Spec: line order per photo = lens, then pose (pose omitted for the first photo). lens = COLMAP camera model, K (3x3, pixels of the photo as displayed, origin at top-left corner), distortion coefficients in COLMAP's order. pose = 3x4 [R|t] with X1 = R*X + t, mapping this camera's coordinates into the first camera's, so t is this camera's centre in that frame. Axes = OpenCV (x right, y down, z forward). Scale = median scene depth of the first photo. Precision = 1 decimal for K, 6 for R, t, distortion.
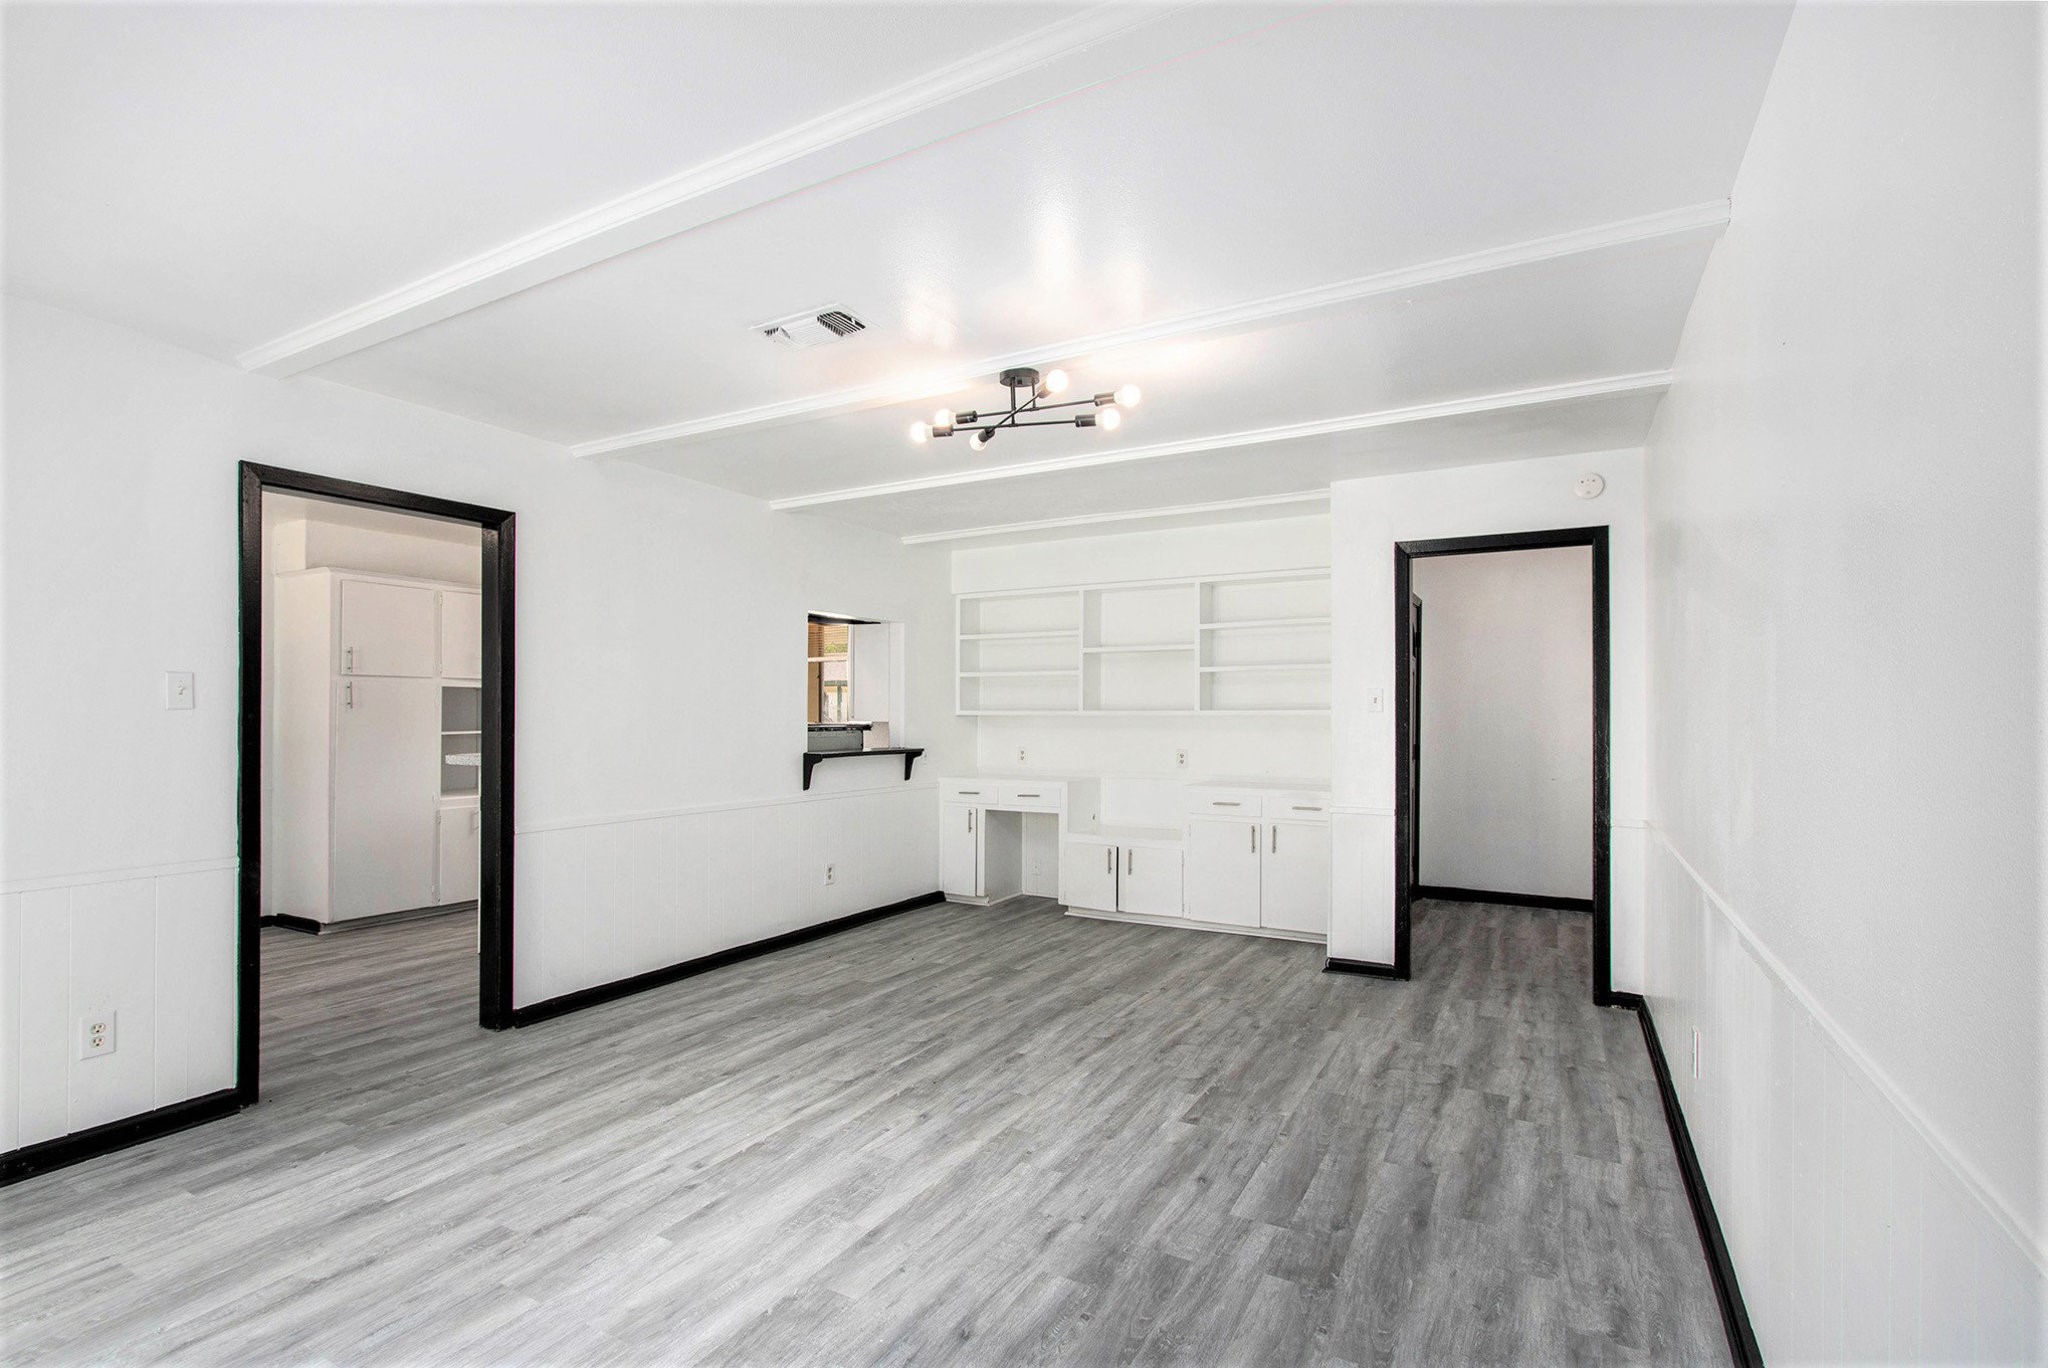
lens RADIAL K [[967.6, 0, 1020.0], [0, 967.6, 701.1], [0, 0, 1]] dist [-0.009023, 0.003633]
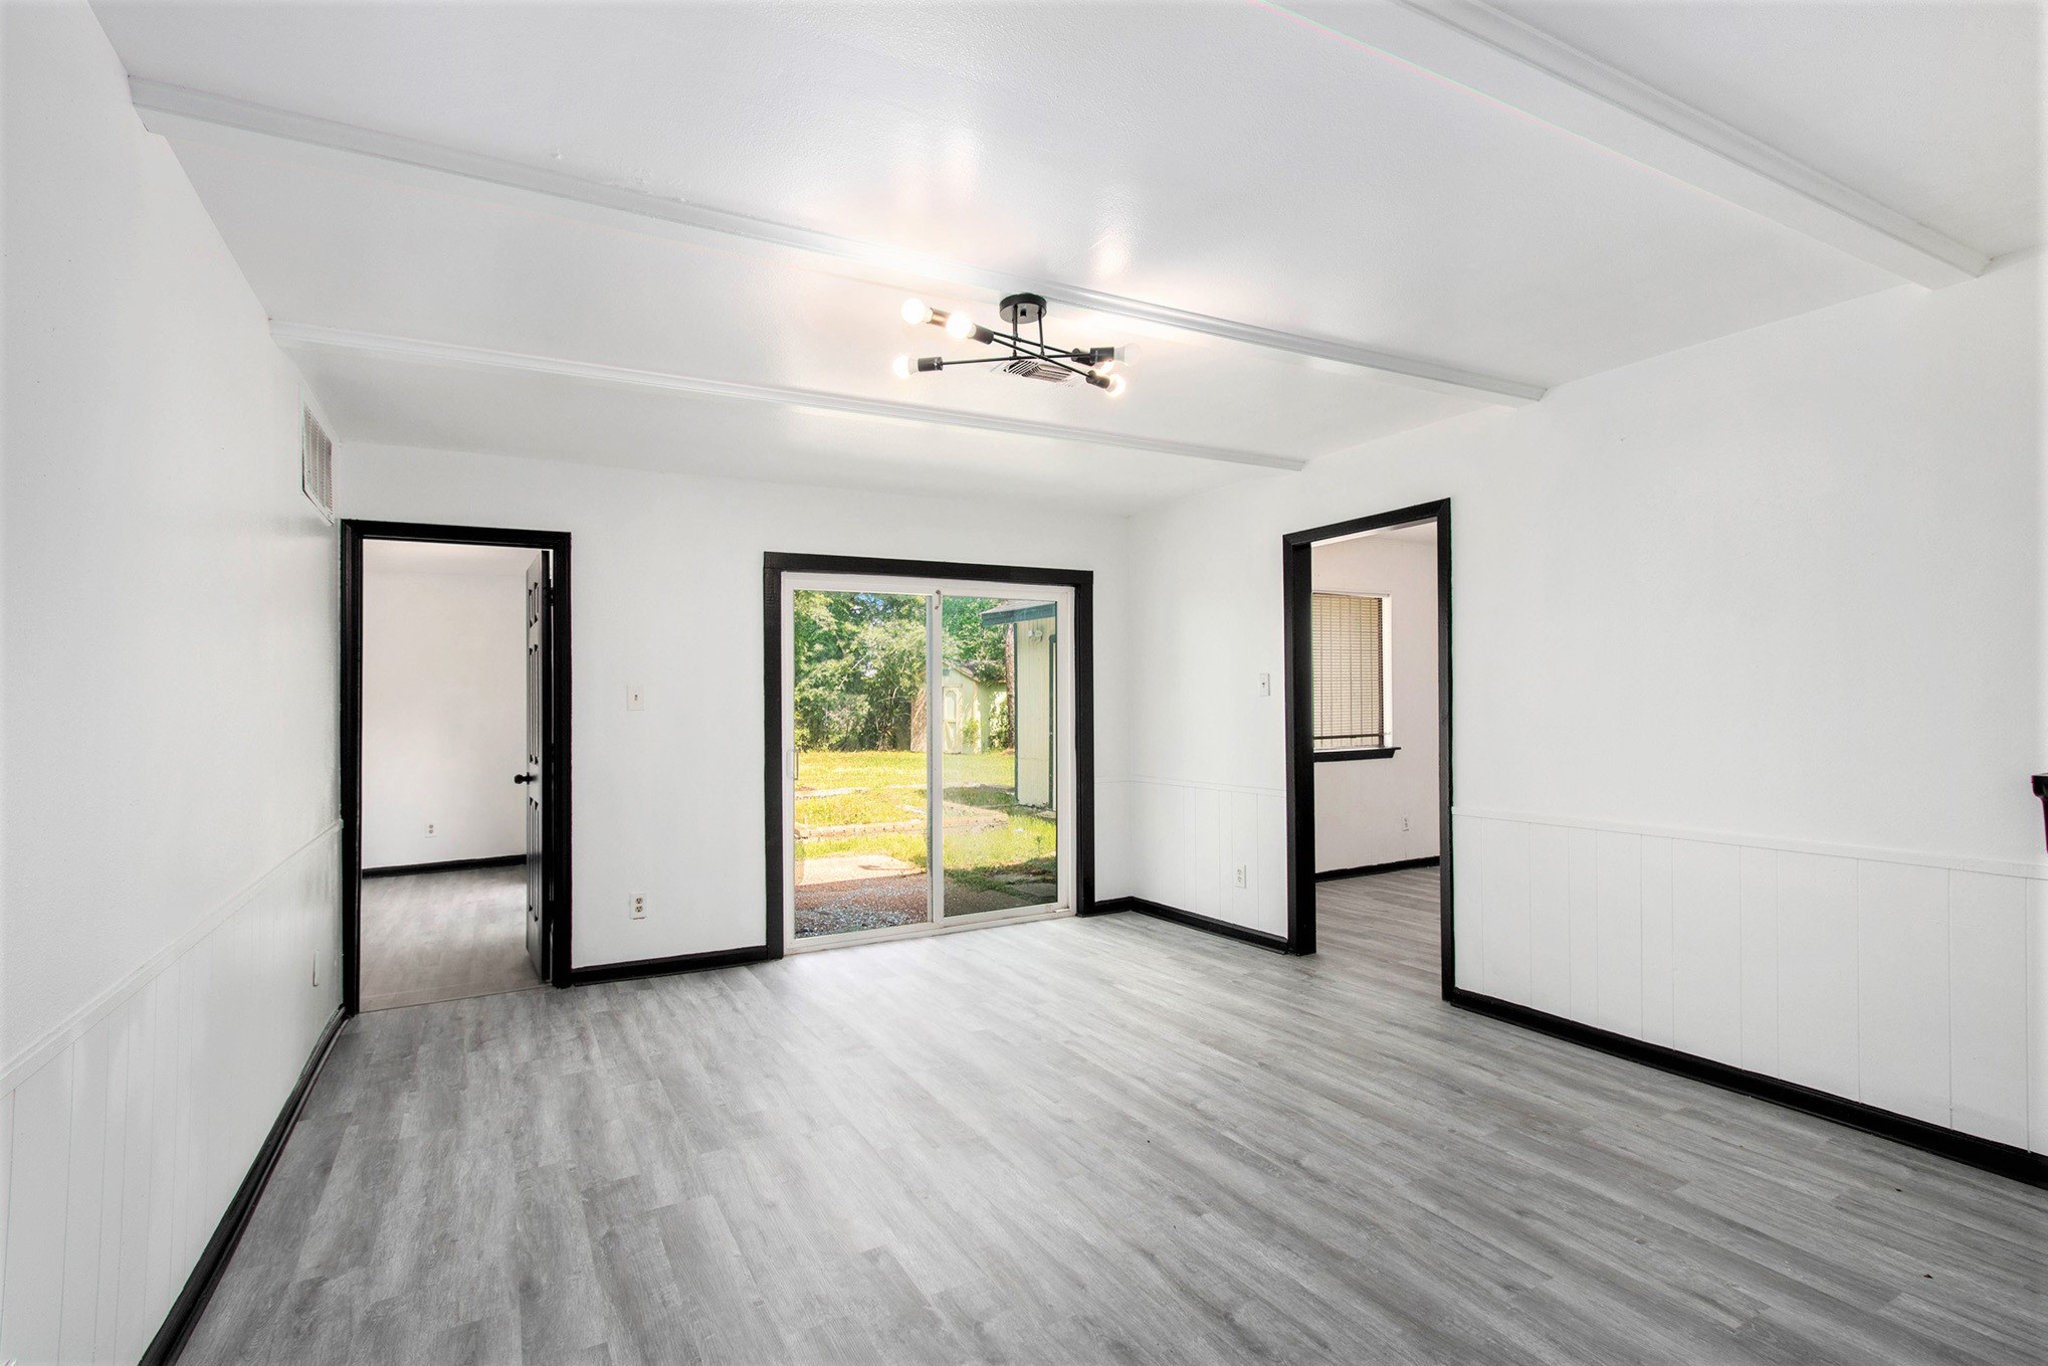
lens RADIAL K [[967.6, 0, 1019.7], [0, 967.6, 689.8], [0, 0, 1]] dist [-0.009023, 0.003633]
pose [[-0.537670, -0.008939, -0.843108, 0.691006], [0.025678, 0.999306, -0.026971, 0.029361], [0.842764, -0.036150, -0.537068, 1.406640]]
